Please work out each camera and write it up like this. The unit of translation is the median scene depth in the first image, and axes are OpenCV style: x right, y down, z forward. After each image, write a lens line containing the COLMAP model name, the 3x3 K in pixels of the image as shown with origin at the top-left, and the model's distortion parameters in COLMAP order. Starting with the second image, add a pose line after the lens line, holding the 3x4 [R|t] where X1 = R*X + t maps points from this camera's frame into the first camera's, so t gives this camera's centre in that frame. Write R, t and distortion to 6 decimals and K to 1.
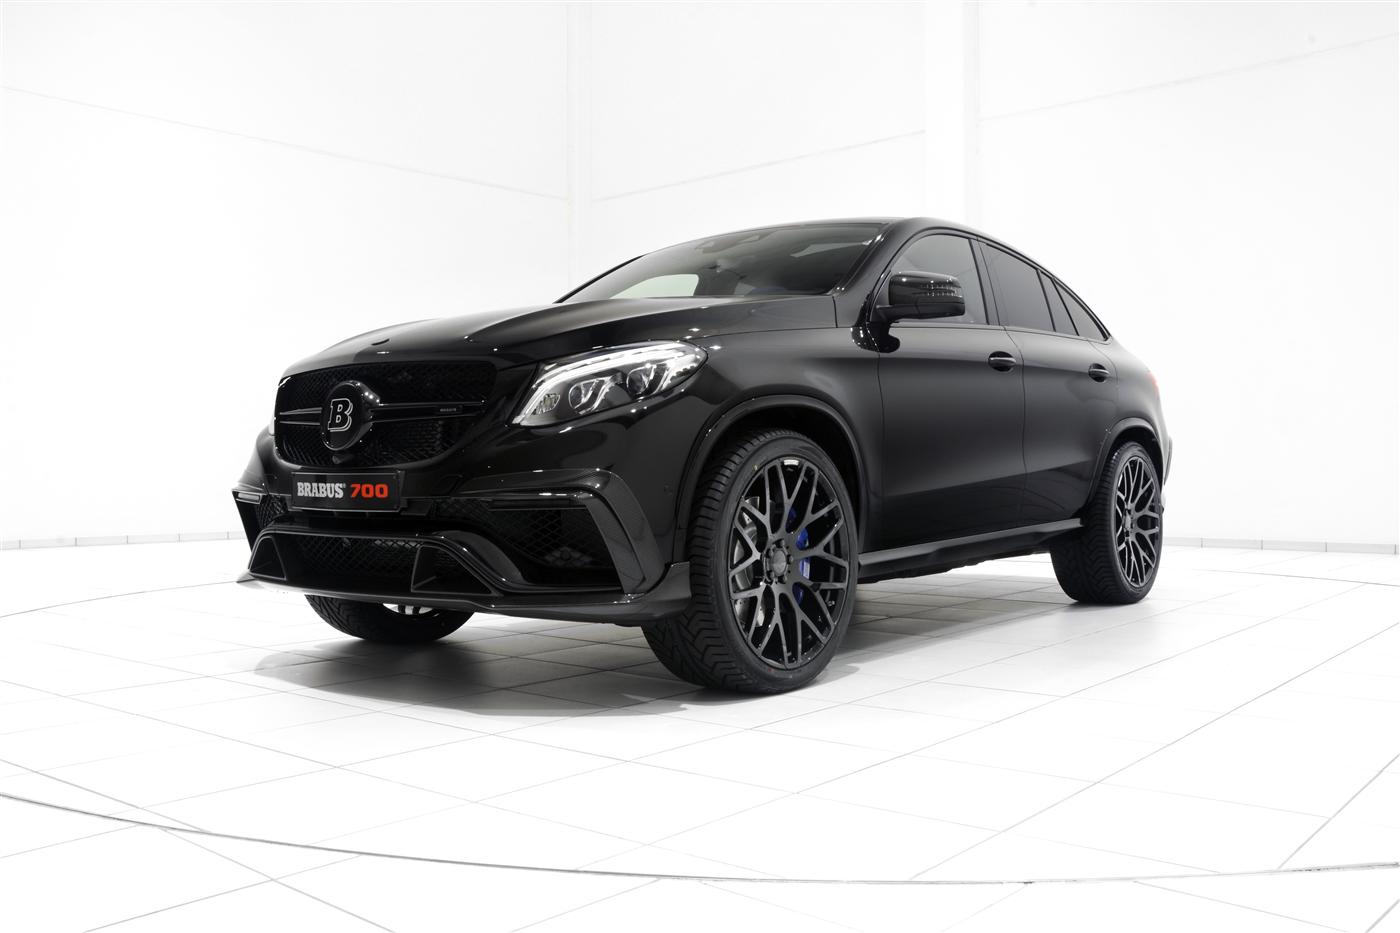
lens RADIAL K [[1267.9, 0, 703.2], [0, 1267.9, 487.7], [0, 0, 1]] dist [-0.096216, 0.001141]
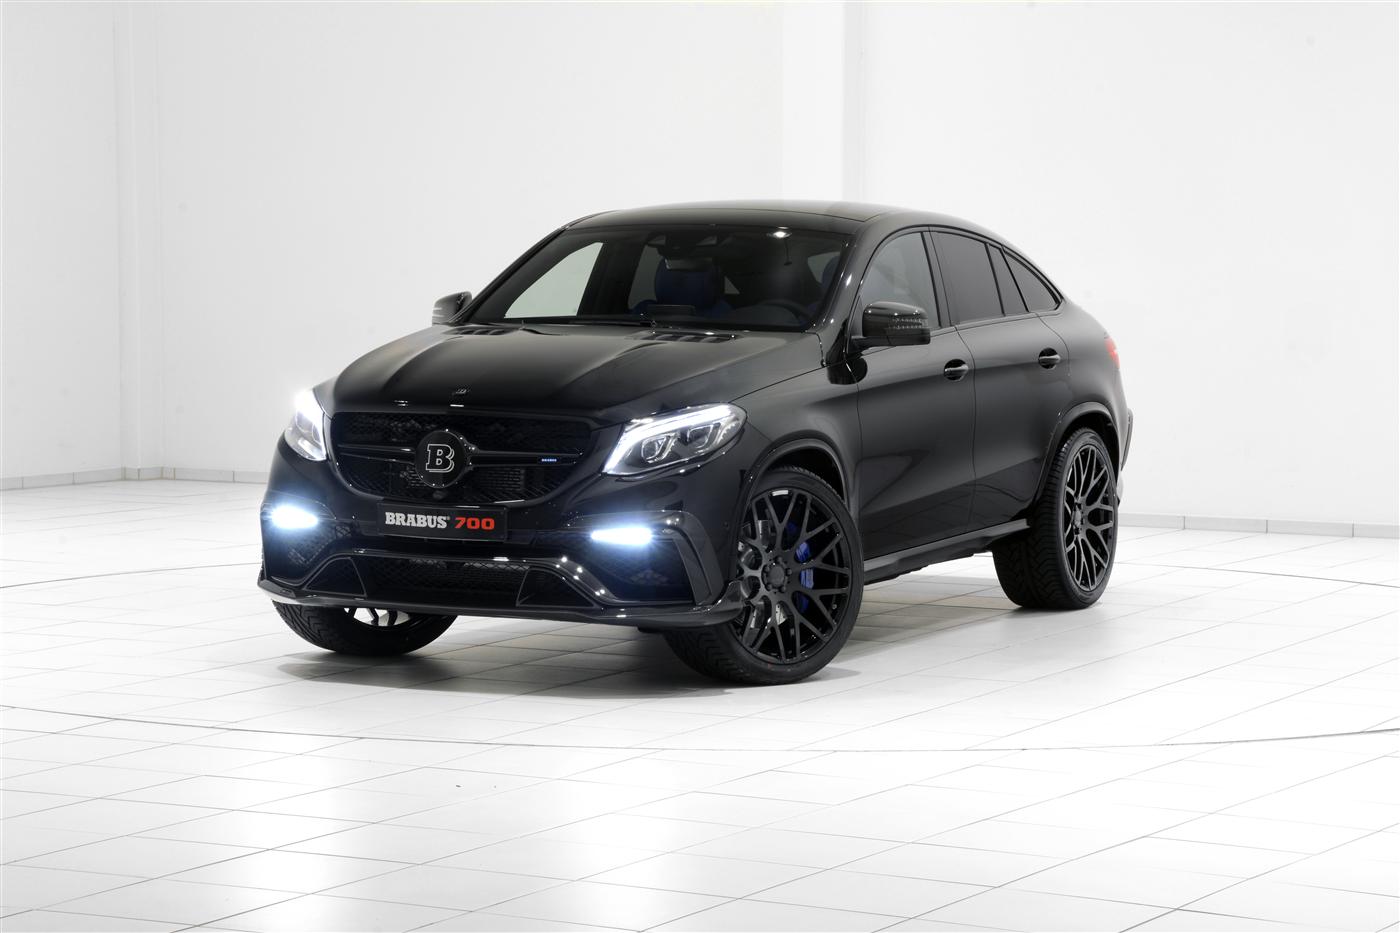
lens RADIAL K [[3681.6, 0, 700.0], [0, 3681.6, 466.5], [0, 0, 1]] dist [0.133241, 0.196089]
pose [[0.977116, -0.000409, 0.212708, -0.512869], [-0.011111, 0.998535, 0.052959, -0.154322], [-0.212418, -0.054110, 0.975680, -1.596753]]
